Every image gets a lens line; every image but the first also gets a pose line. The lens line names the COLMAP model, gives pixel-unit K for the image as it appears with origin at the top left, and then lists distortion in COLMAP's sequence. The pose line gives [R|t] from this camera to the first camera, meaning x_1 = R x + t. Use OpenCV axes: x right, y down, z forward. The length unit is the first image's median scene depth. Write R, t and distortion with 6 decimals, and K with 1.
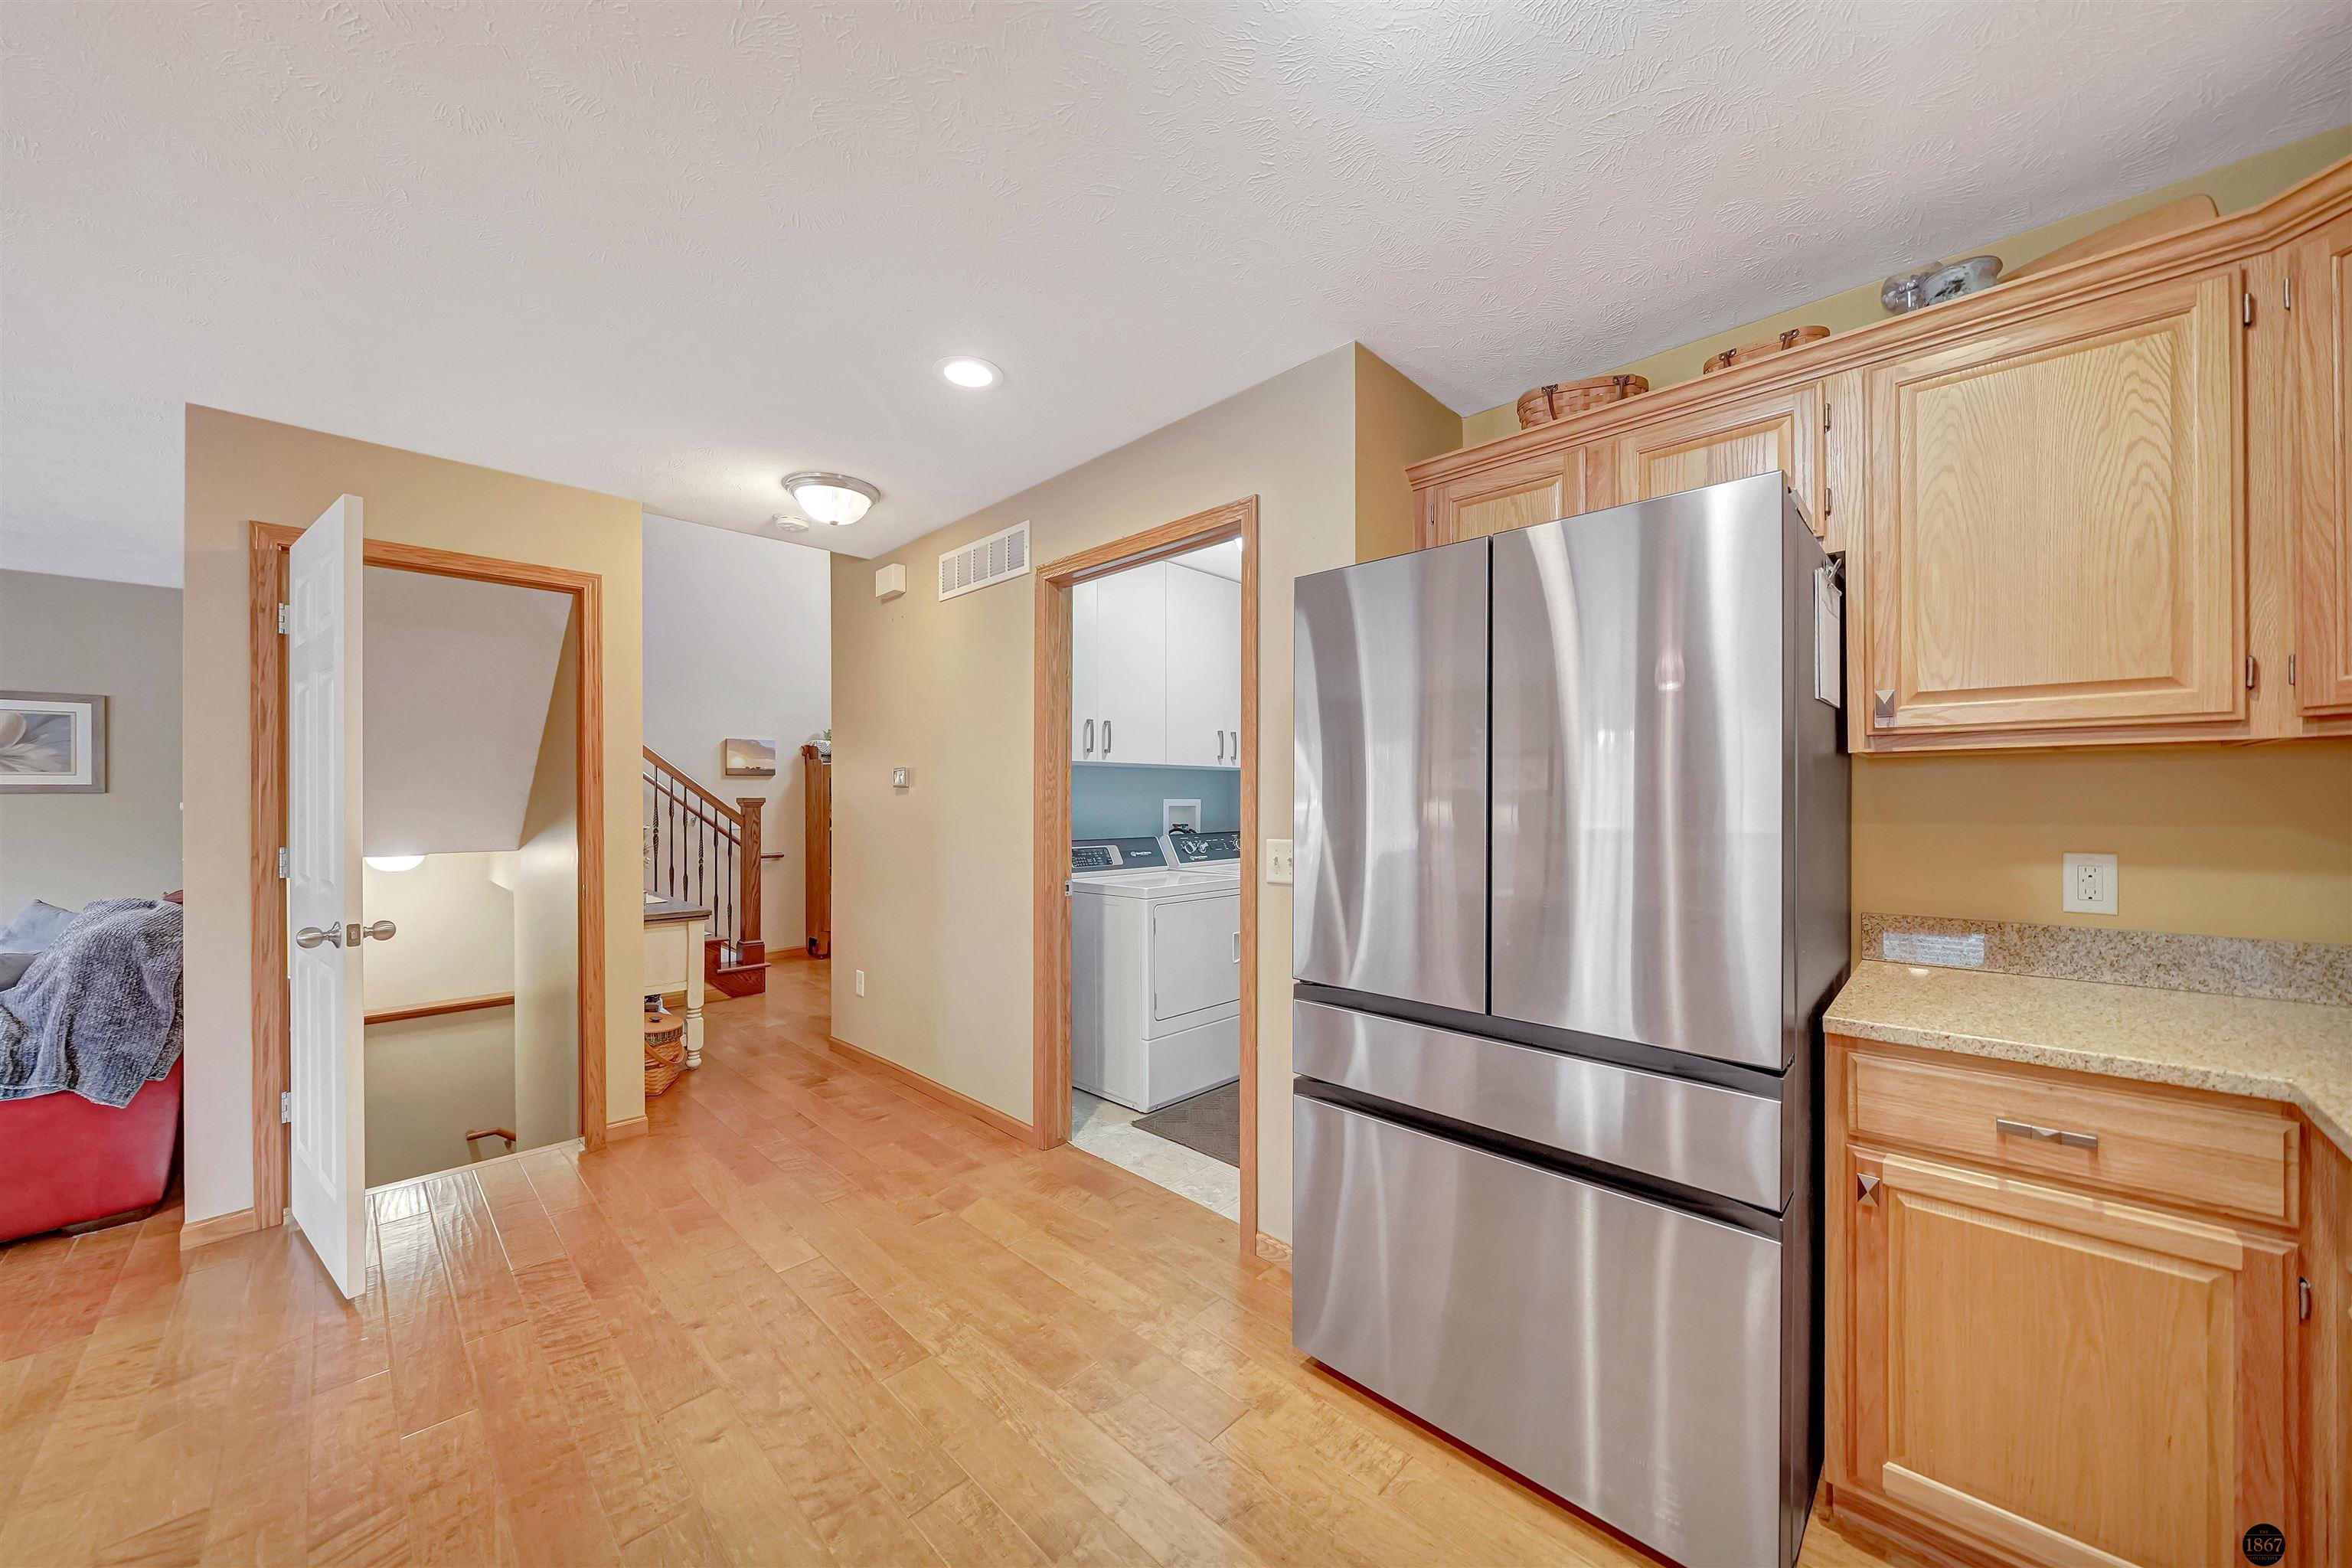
lens RADIAL K [[833.8, 0, 1181.2], [0, 833.8, 791.3], [0, 0, 1]] dist [-0.001922, -0.000183]
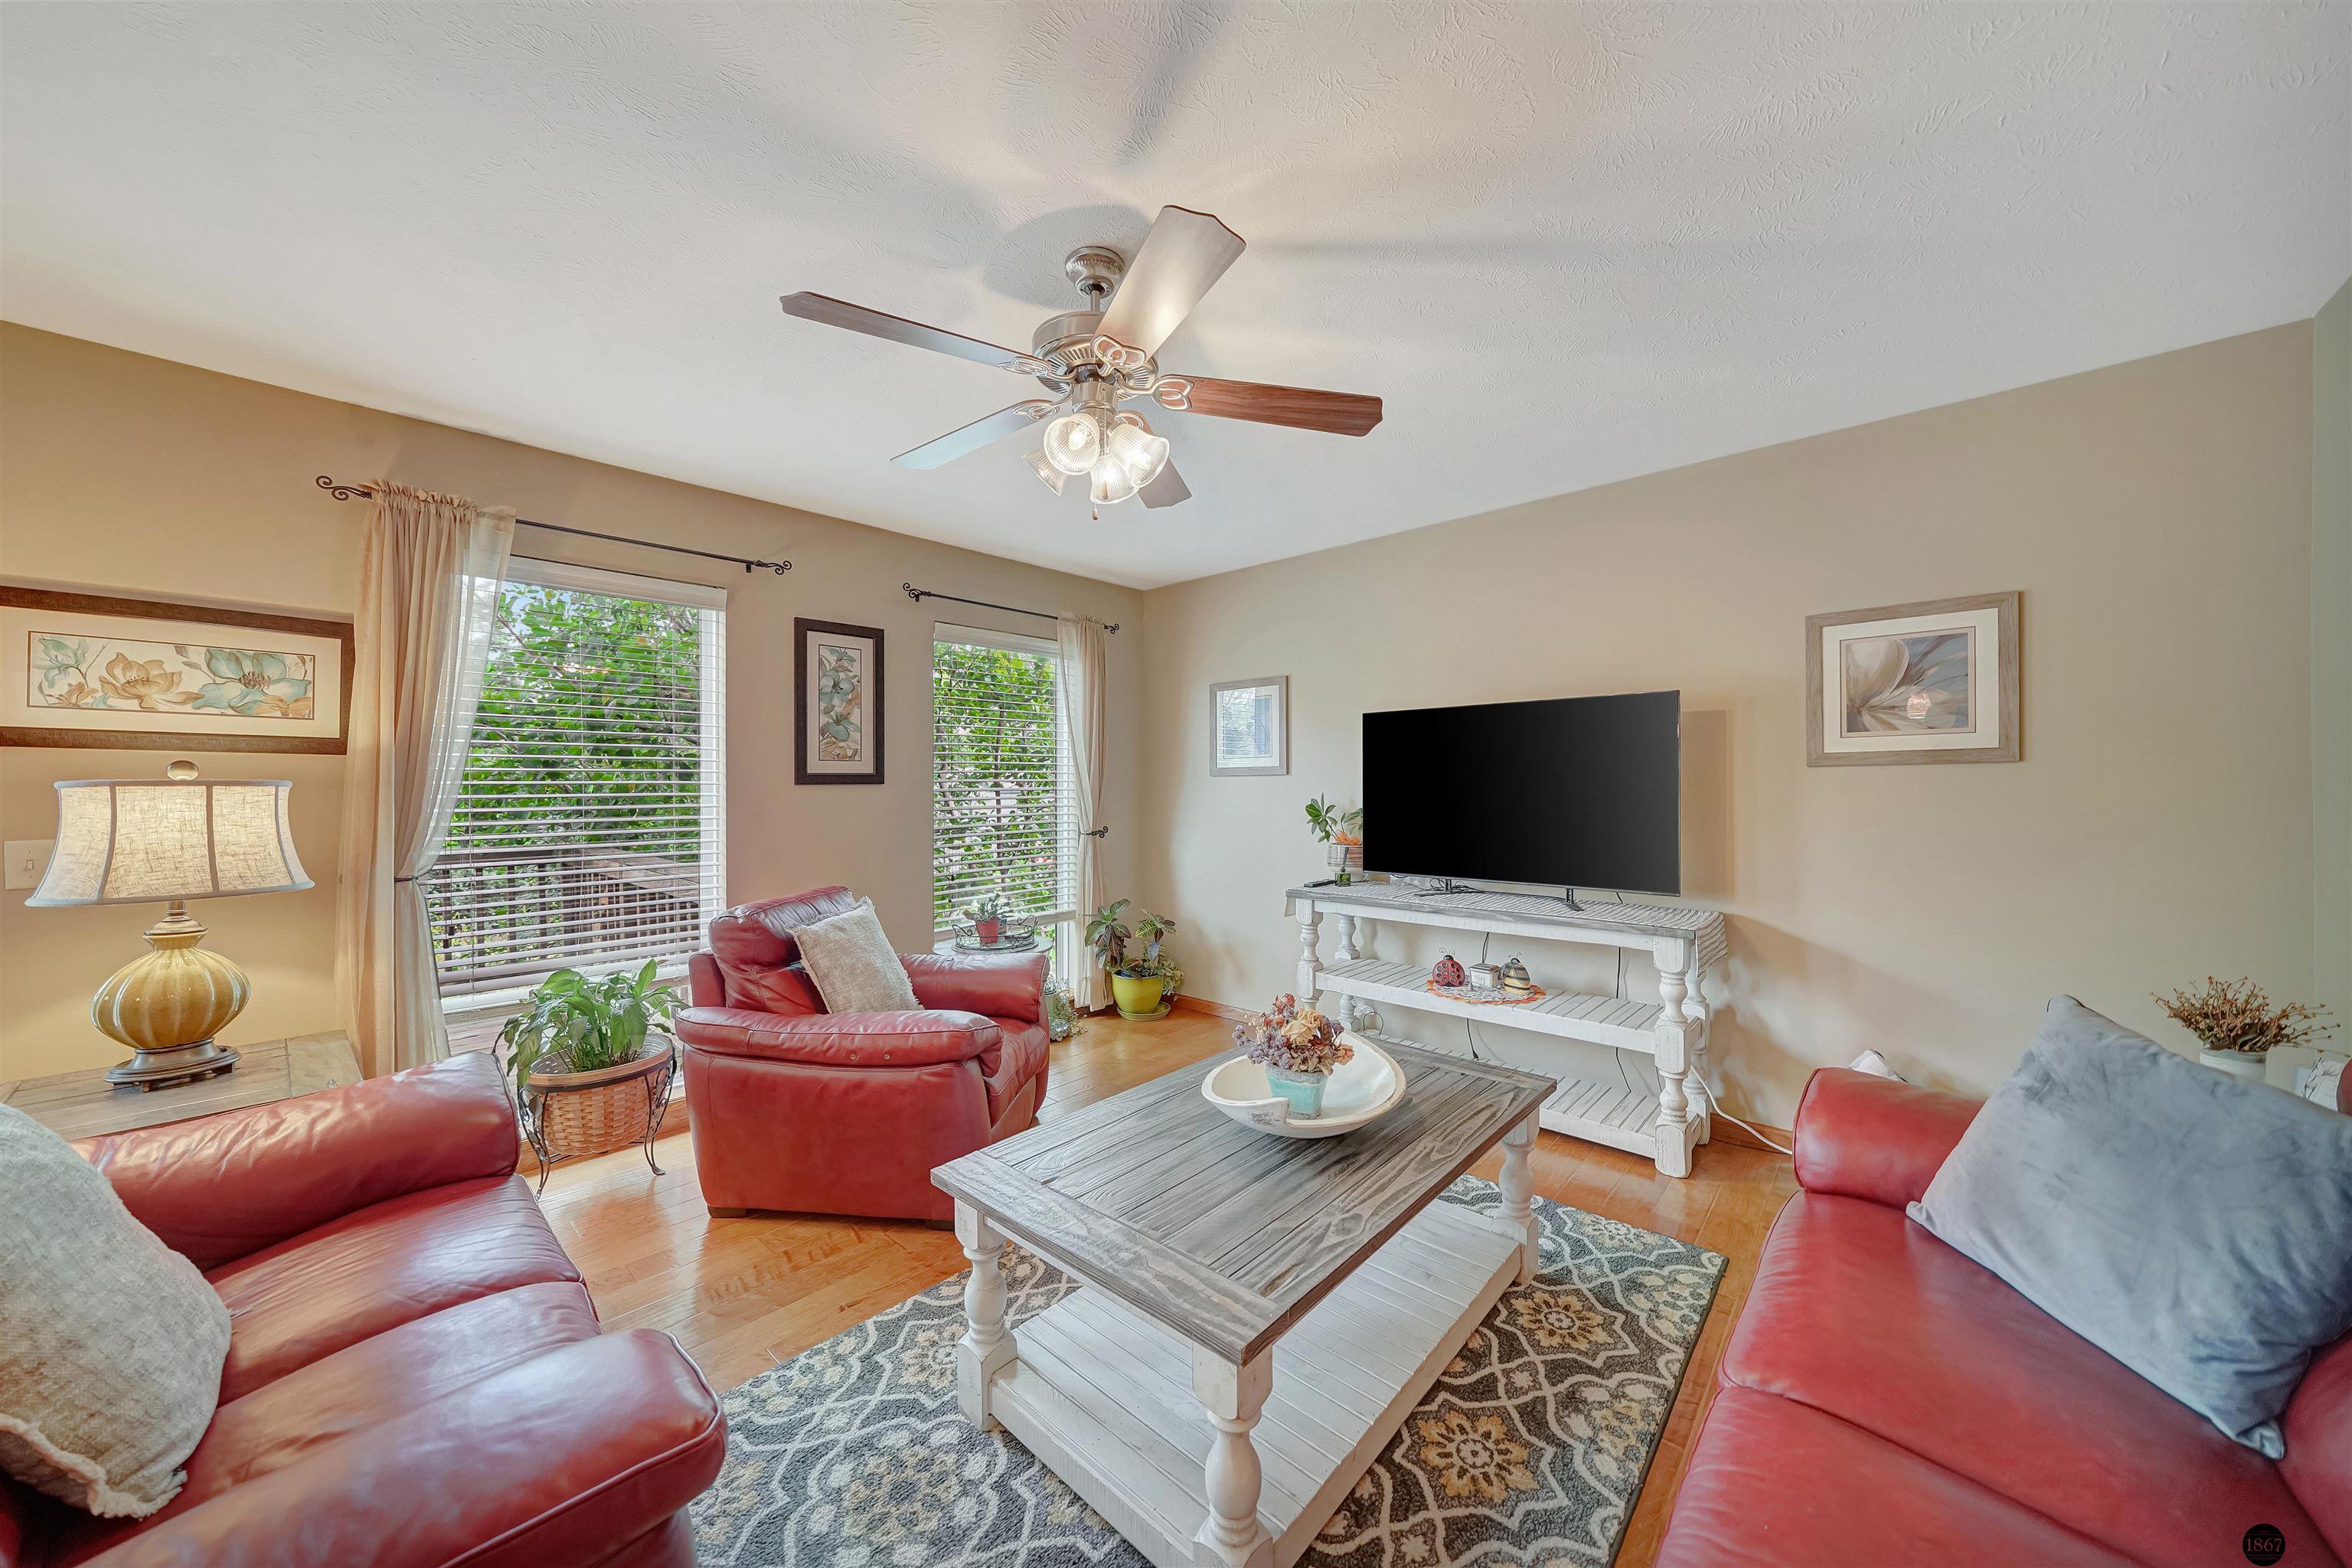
lens RADIAL K [[809.9, 0, 1176.0], [0, 809.9, 784.0], [0, 0, 1]] dist [-0.000225, -0.000009]
pose [[0.045722, 0.005325, -0.998940, -0.777520], [0.014902, 0.999871, 0.006012, 0.005761], [0.998843, -0.015161, 0.045637, 0.400153]]
